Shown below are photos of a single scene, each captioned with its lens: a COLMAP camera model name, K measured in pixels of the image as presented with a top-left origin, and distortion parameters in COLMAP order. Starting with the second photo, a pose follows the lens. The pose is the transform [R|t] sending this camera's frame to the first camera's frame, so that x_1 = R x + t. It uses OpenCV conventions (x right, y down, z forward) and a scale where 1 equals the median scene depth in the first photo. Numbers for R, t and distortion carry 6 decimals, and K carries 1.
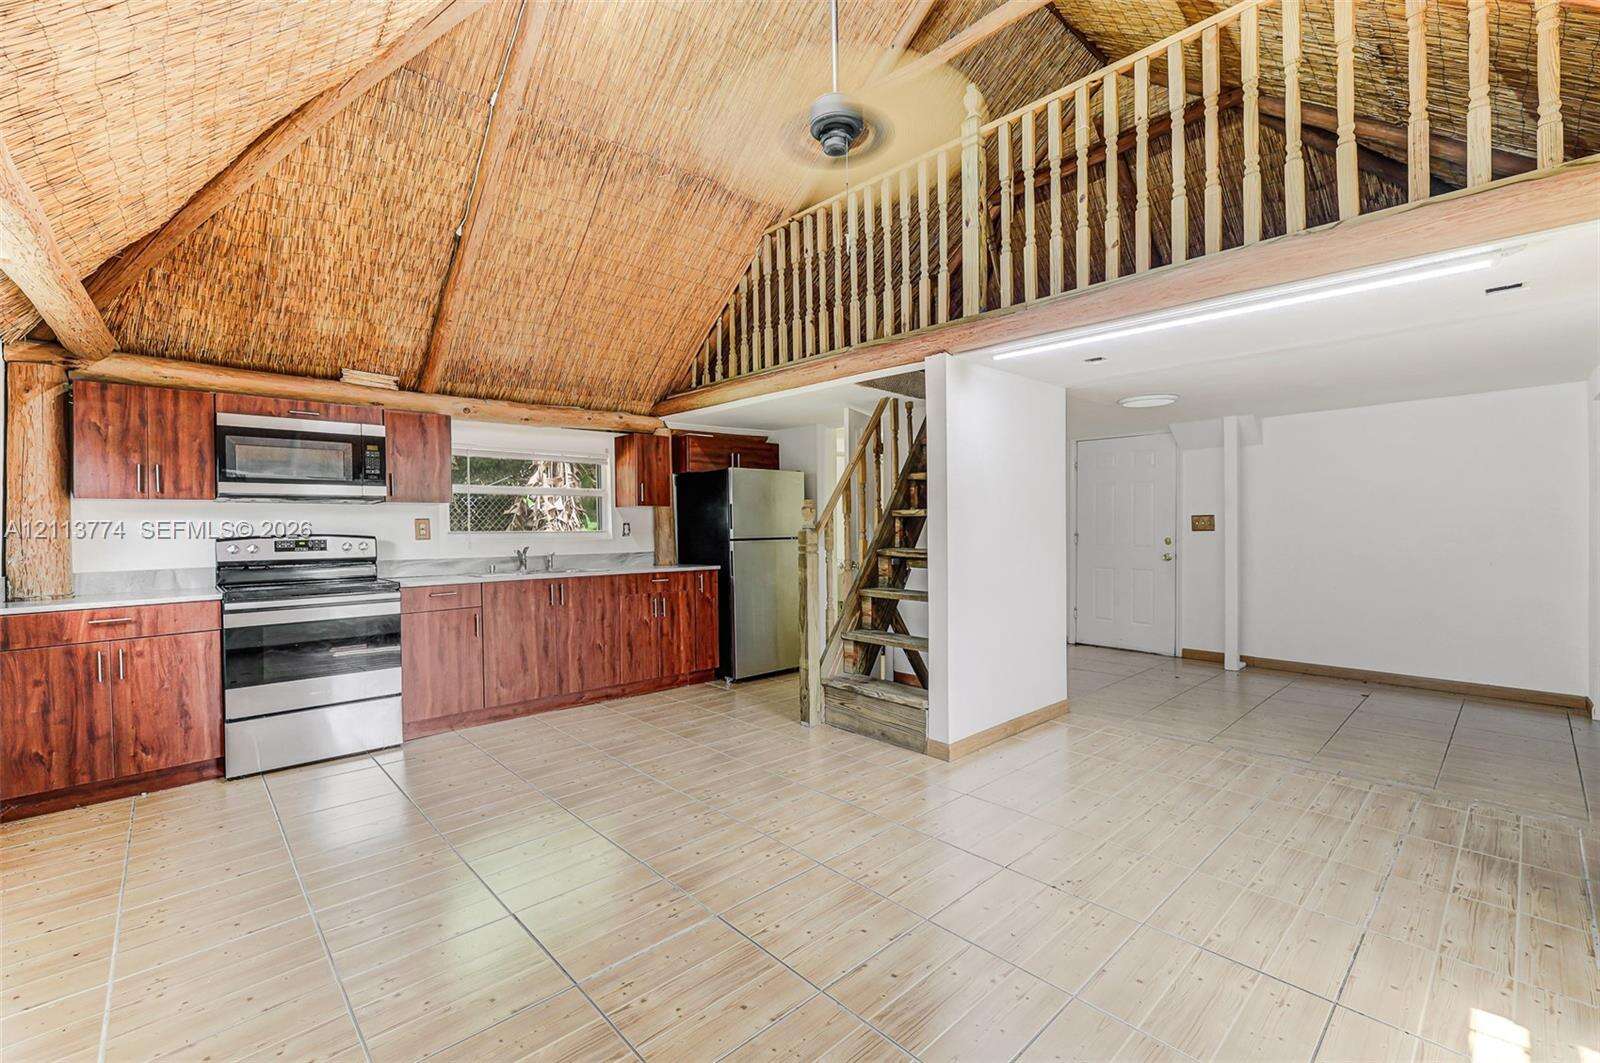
lens RADIAL K [[669.0, 0, 797.7], [0, 669.0, 534.1], [0, 0, 1]] dist [-0.001444, -0.000323]
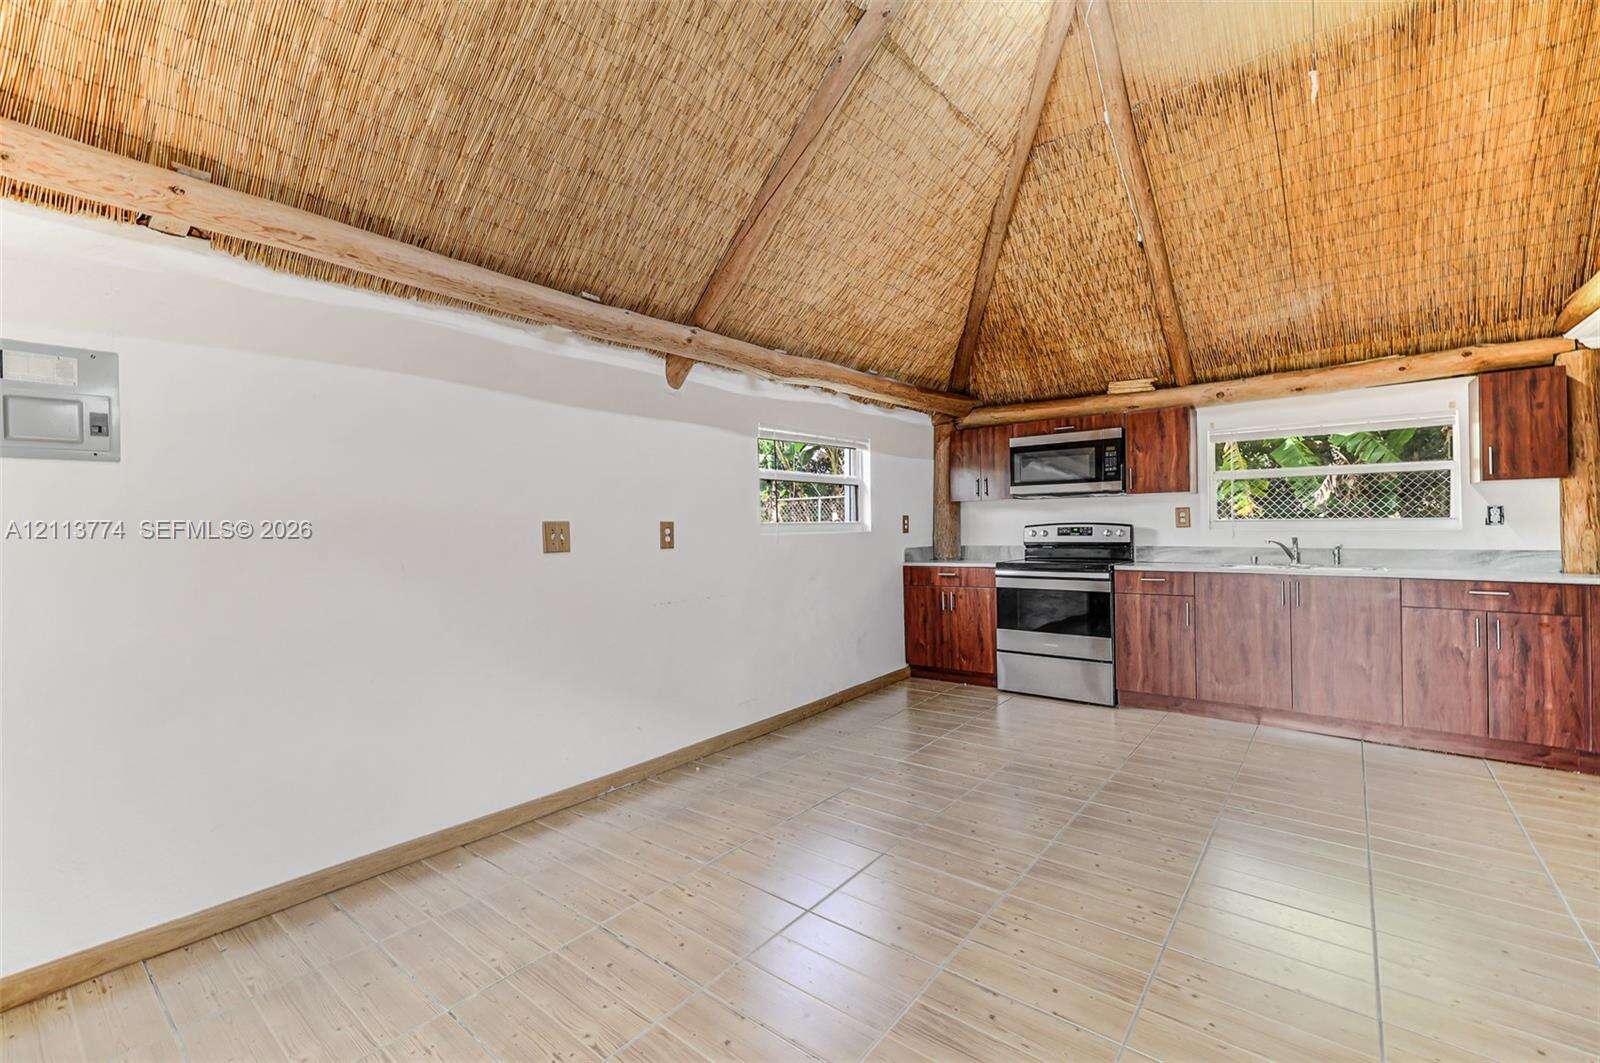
lens RADIAL K [[702.0, 0, 800.0], [0, 702.0, 531.5], [0, 0, 1]] dist [-0.001614, -0.000777]
pose [[0.135690, 0.017386, -0.990599, 0.502392], [0.003768, 0.999830, 0.018064, -0.008473], [0.990744, -0.006184, 0.135601, 0.296947]]
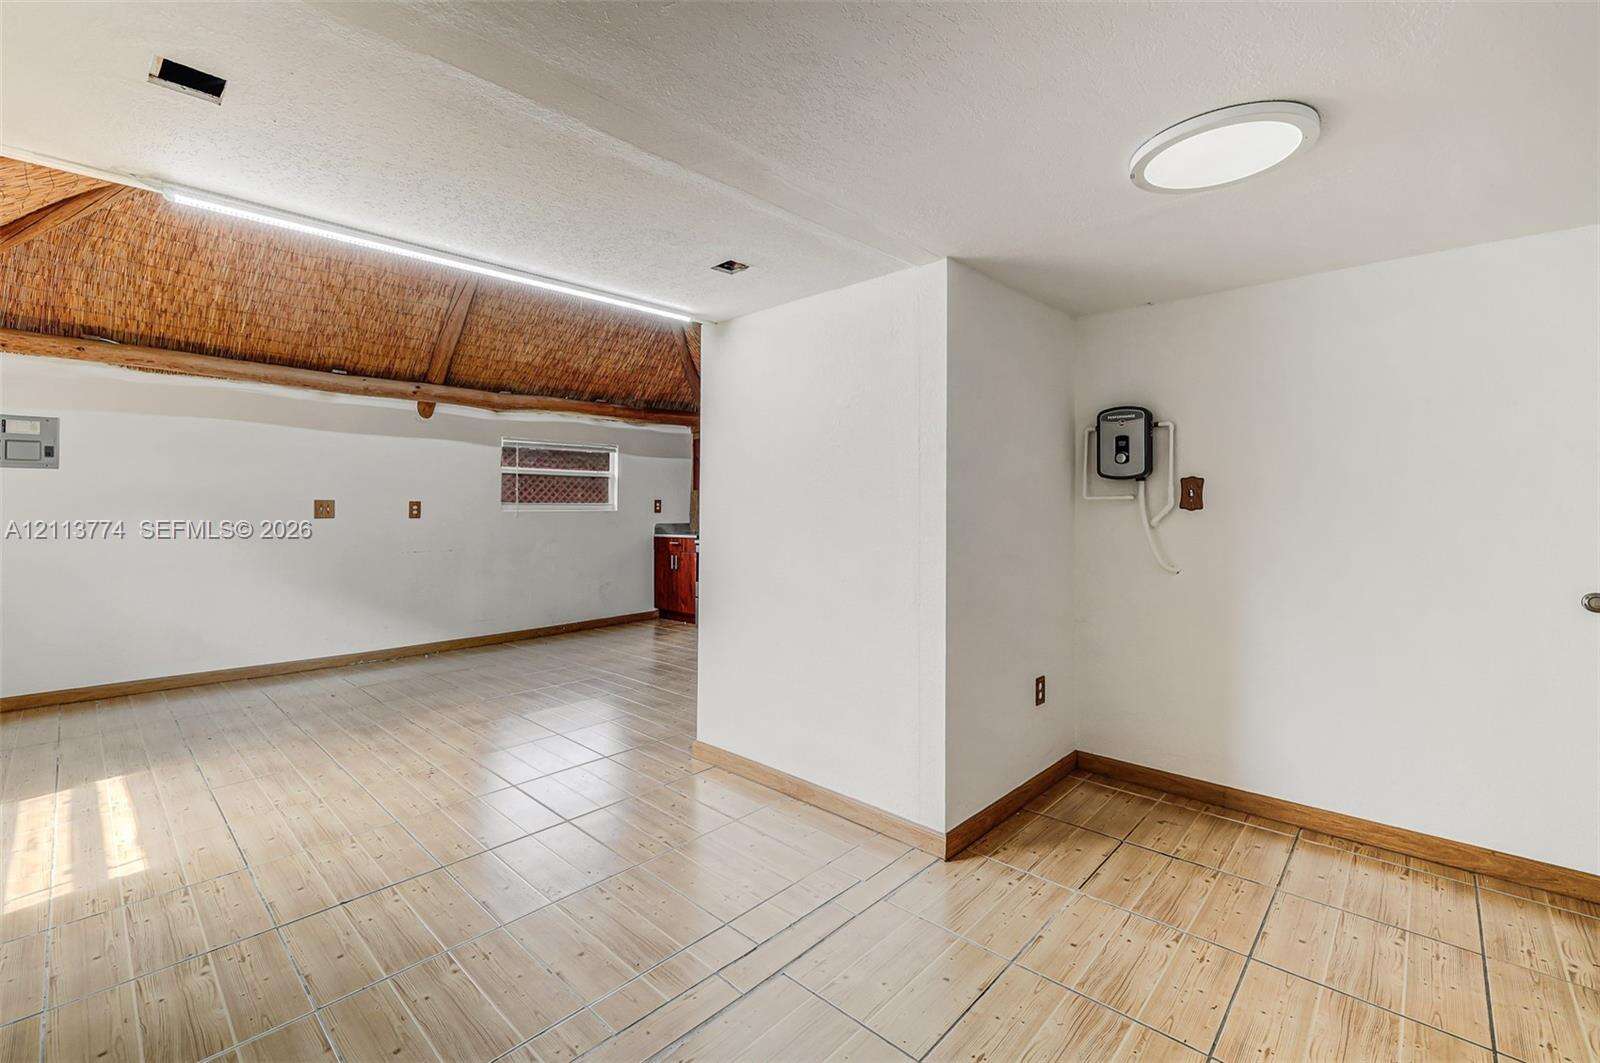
lens RADIAL K [[698.0, 0, 791.1], [0, 698.0, 501.0], [0, 0, 1]] dist [-0.001426, -0.000307]
pose [[0.069203, -0.002170, -0.997600, 1.222840], [-0.010492, 0.999941, -0.002903, -0.010531], [0.997547, 0.010667, 0.069176, 1.083734]]
